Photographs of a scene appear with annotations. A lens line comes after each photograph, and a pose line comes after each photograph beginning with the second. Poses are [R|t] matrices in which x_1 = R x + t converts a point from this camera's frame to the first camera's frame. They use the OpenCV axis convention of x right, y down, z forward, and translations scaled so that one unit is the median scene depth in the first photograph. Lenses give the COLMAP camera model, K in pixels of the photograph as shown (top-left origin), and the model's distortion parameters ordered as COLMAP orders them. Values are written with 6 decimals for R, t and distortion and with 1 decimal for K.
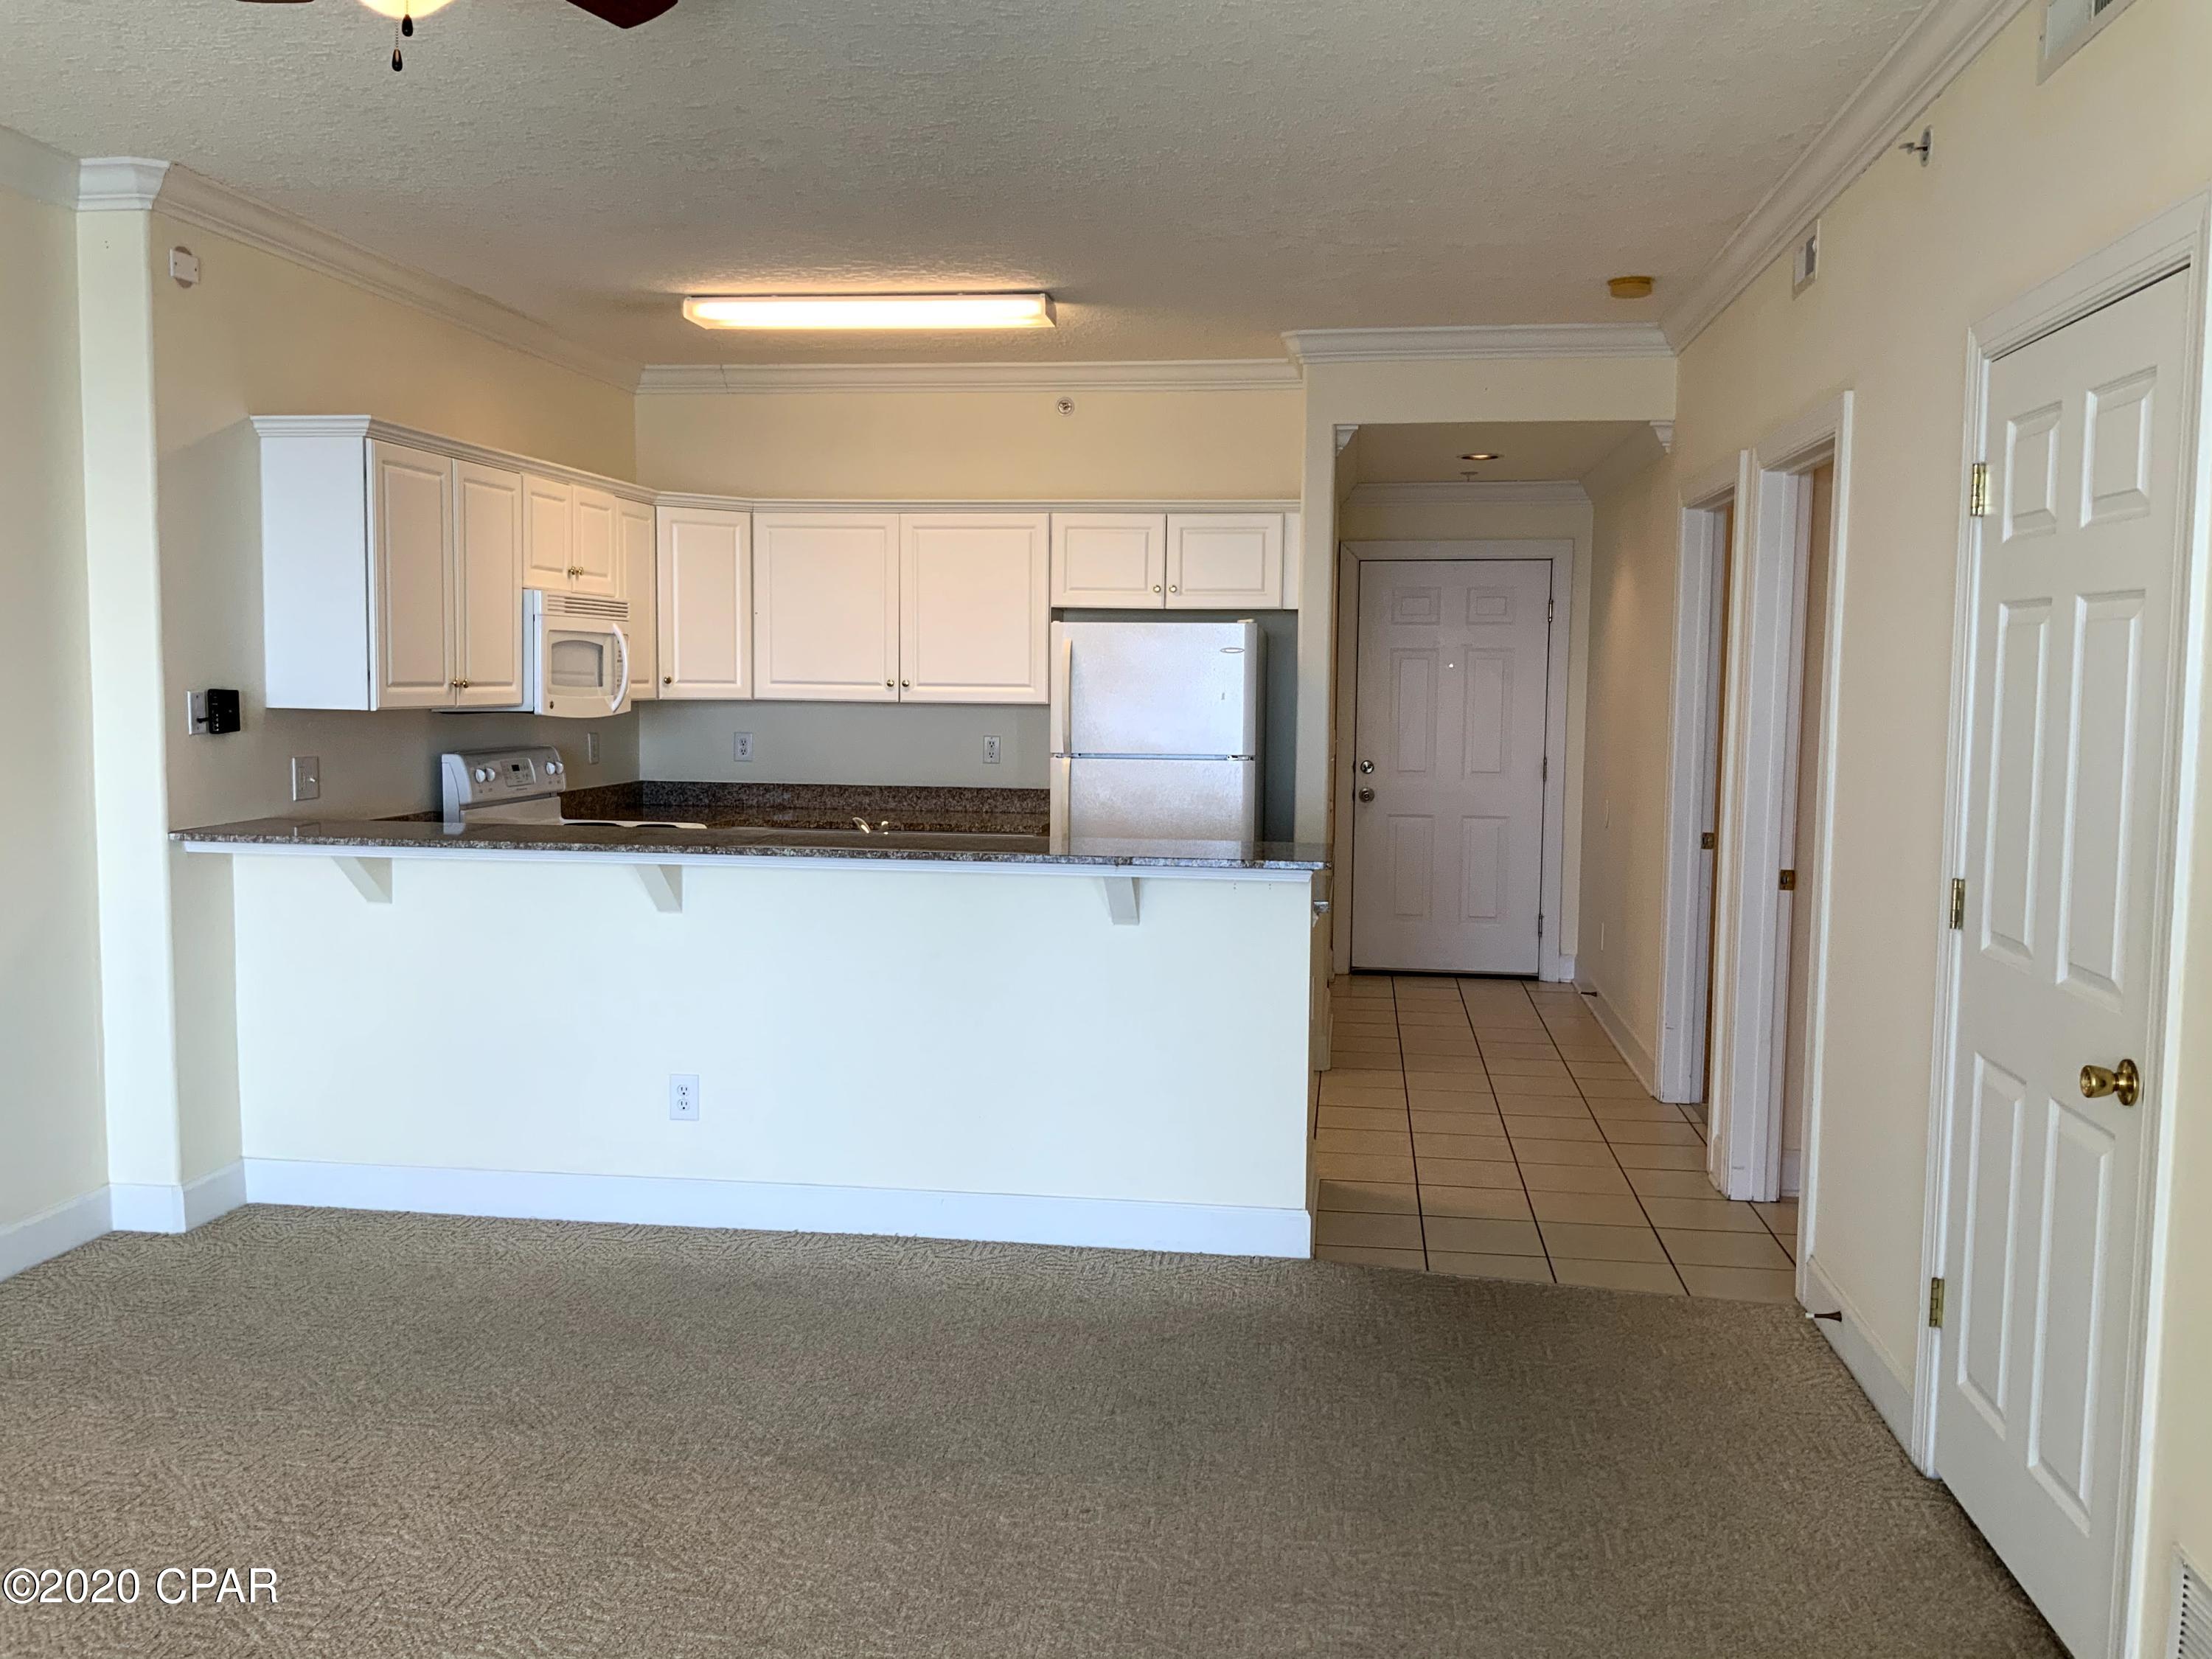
lens RADIAL K [[1838.0, 0, 1106.0], [0, 1838.0, 829.5], [0, 0, 1]] dist [0.121065, -0.244788]
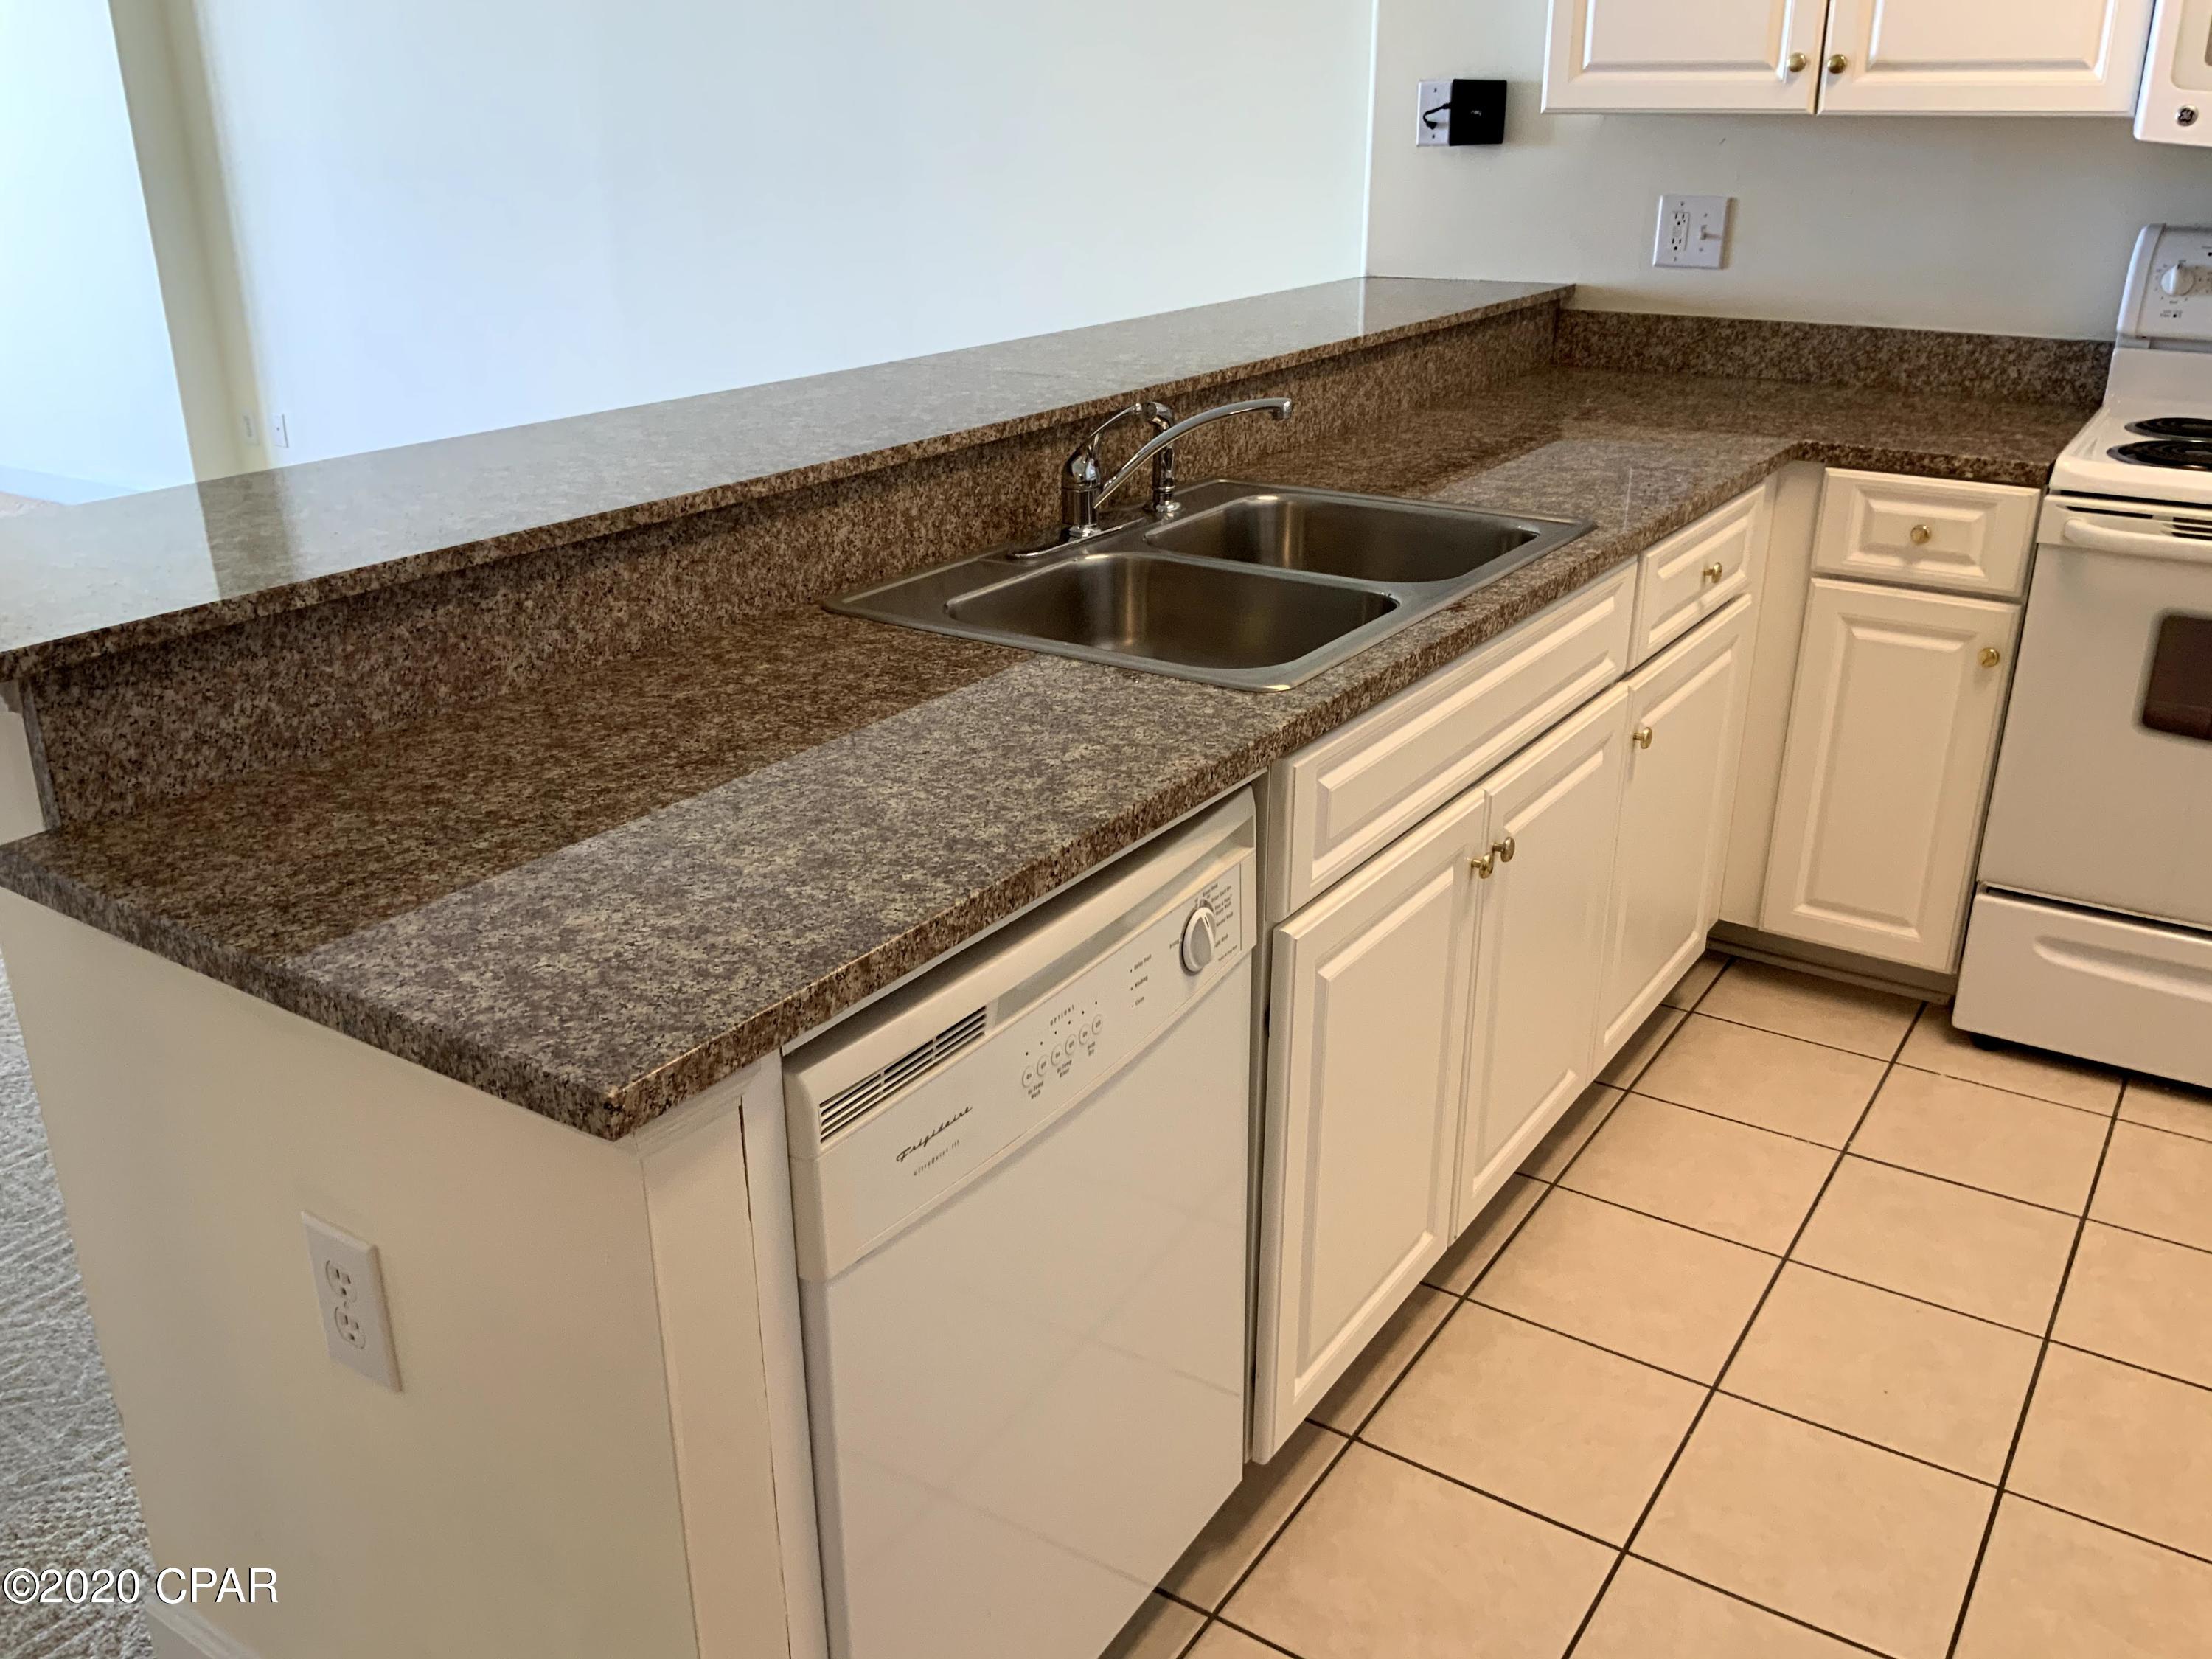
lens RADIAL K [[1838.0, 0, 1106.0], [0, 1838.0, 829.5], [0, 0, 1]] dist [0.121065, -0.244788]
pose [[-0.437935, 0.330143, -0.836193, 0.225516], [-0.071743, 0.914329, 0.398566, -0.060529], [0.896139, 0.234537, -0.376732, 0.822004]]
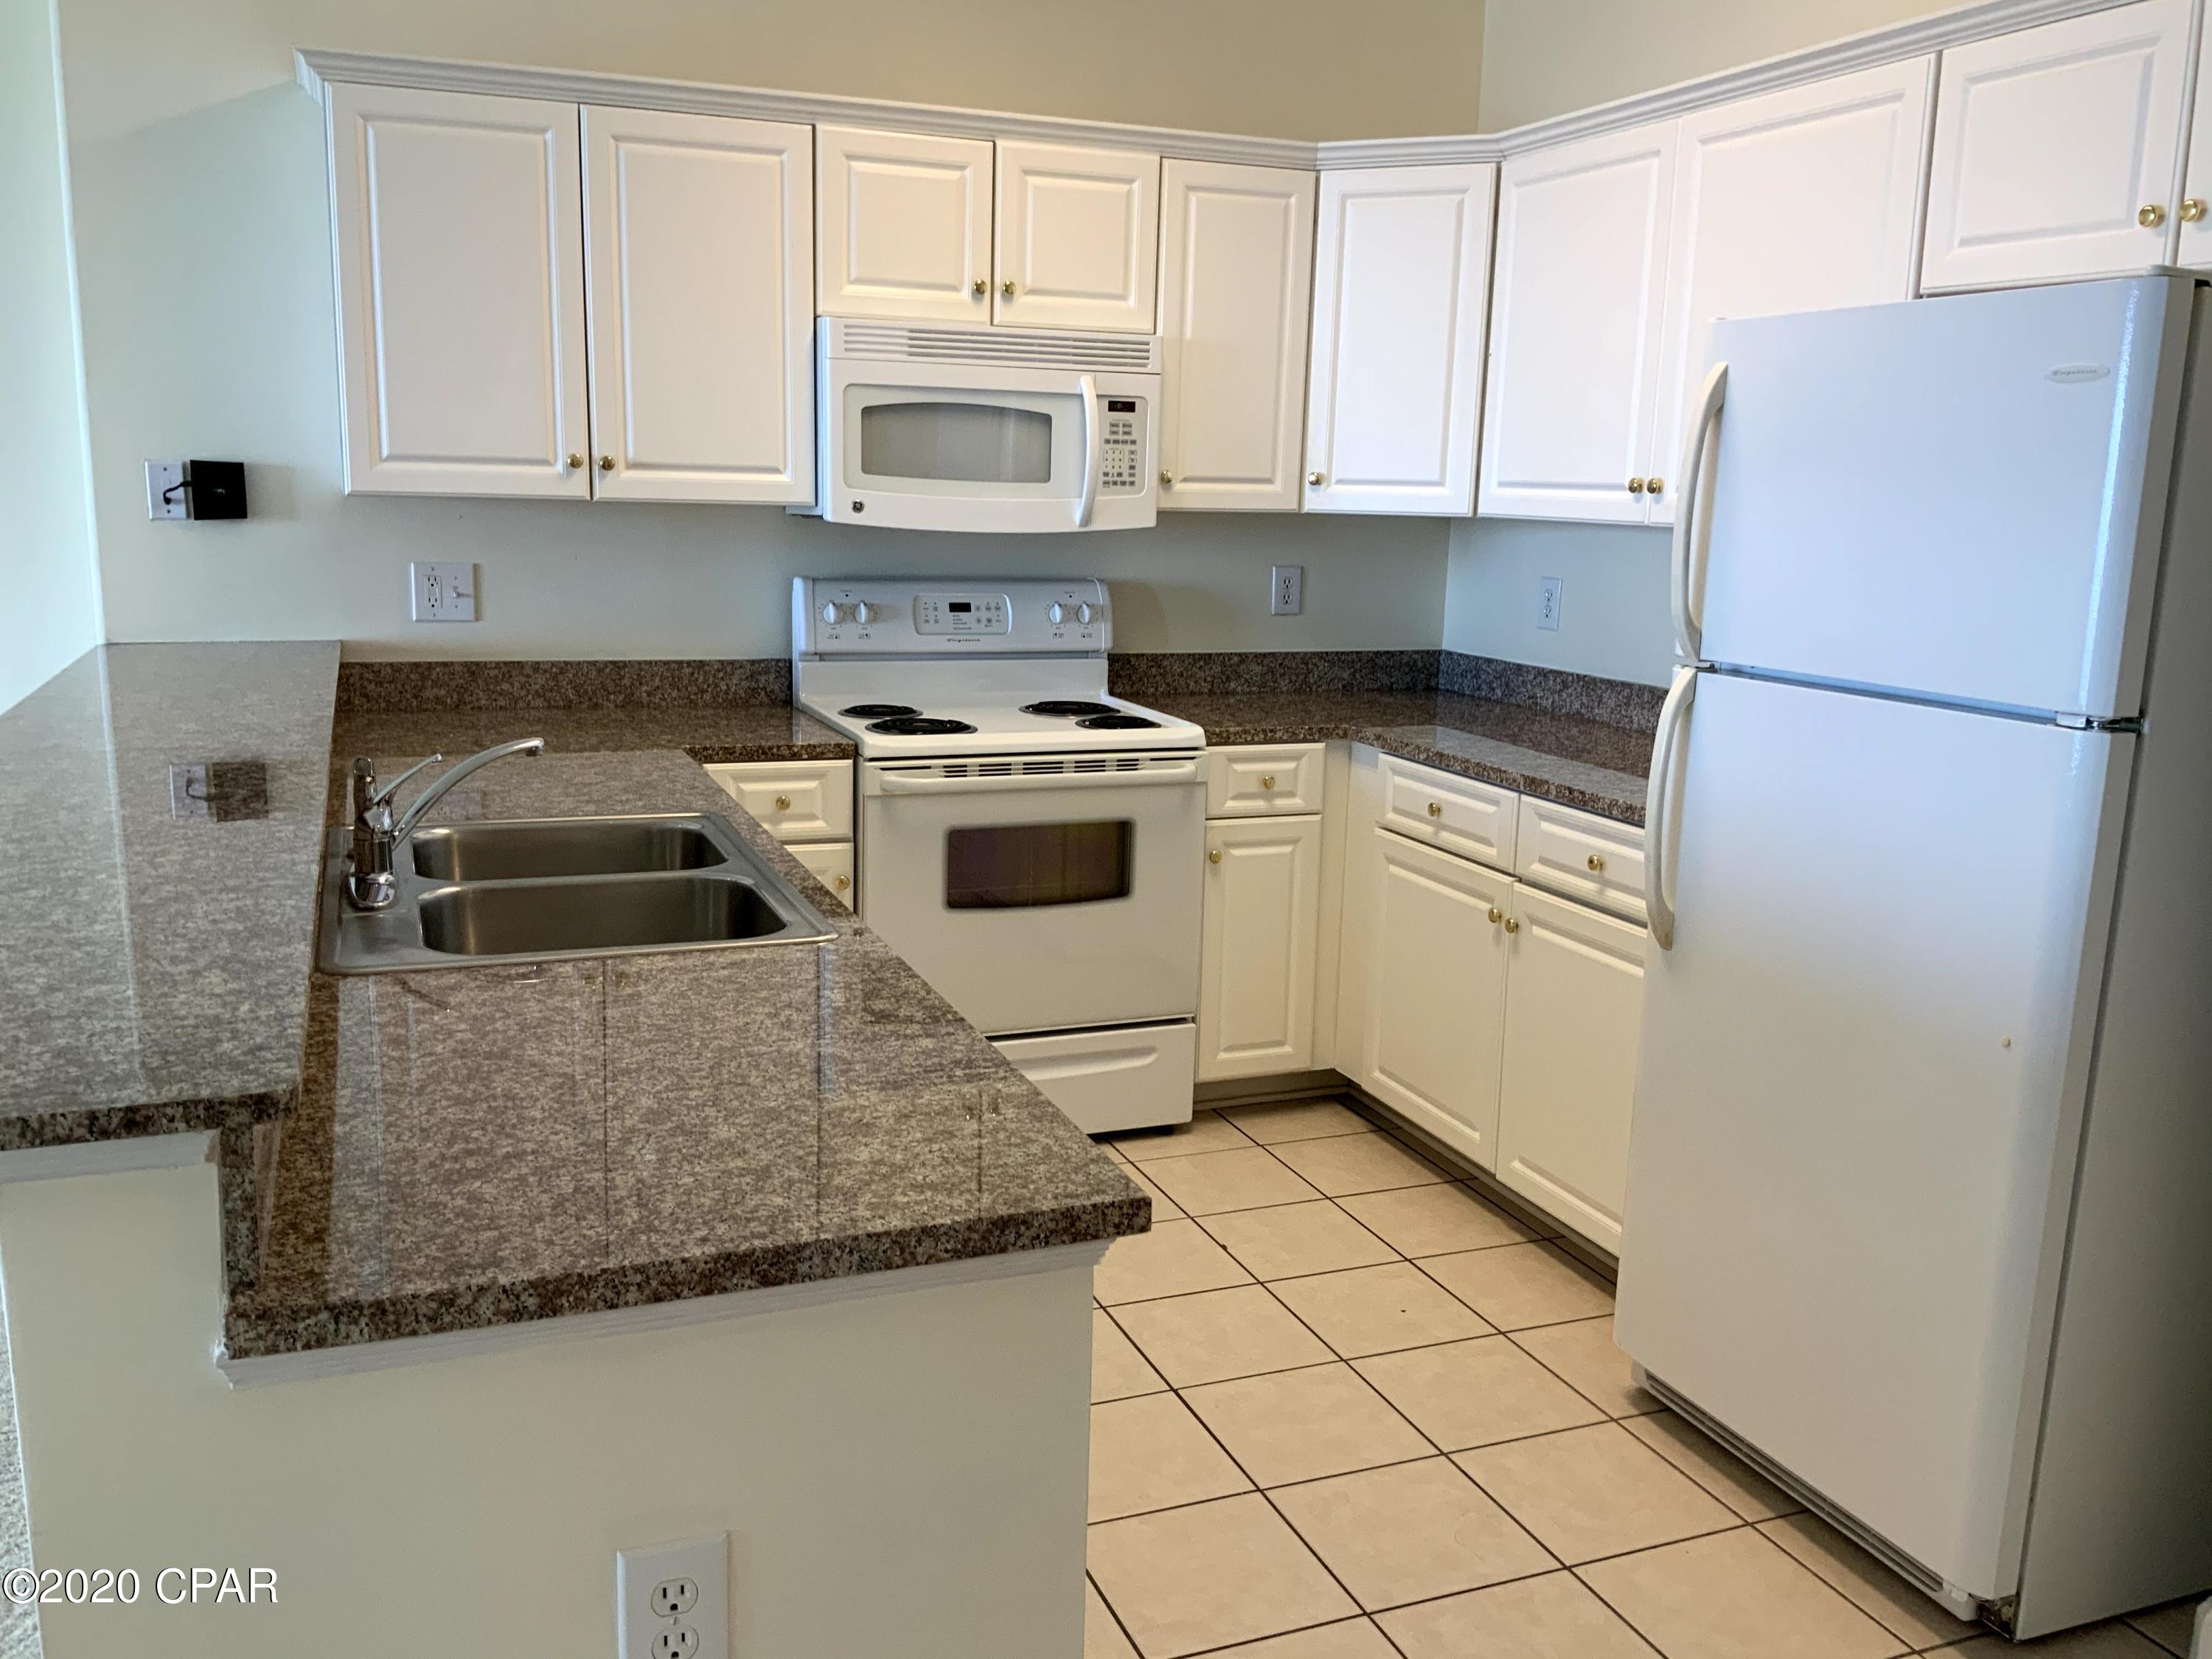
lens RADIAL K [[1838.0, 0, 1106.0], [0, 1838.0, 829.5], [0, 0, 1]] dist [0.121065, -0.244788]
pose [[0.489567, 0.173770, -0.854475, 0.270010], [-0.094564, 0.984742, 0.146082, -0.054061], [0.866823, 0.009285, 0.498530, 0.697696]]
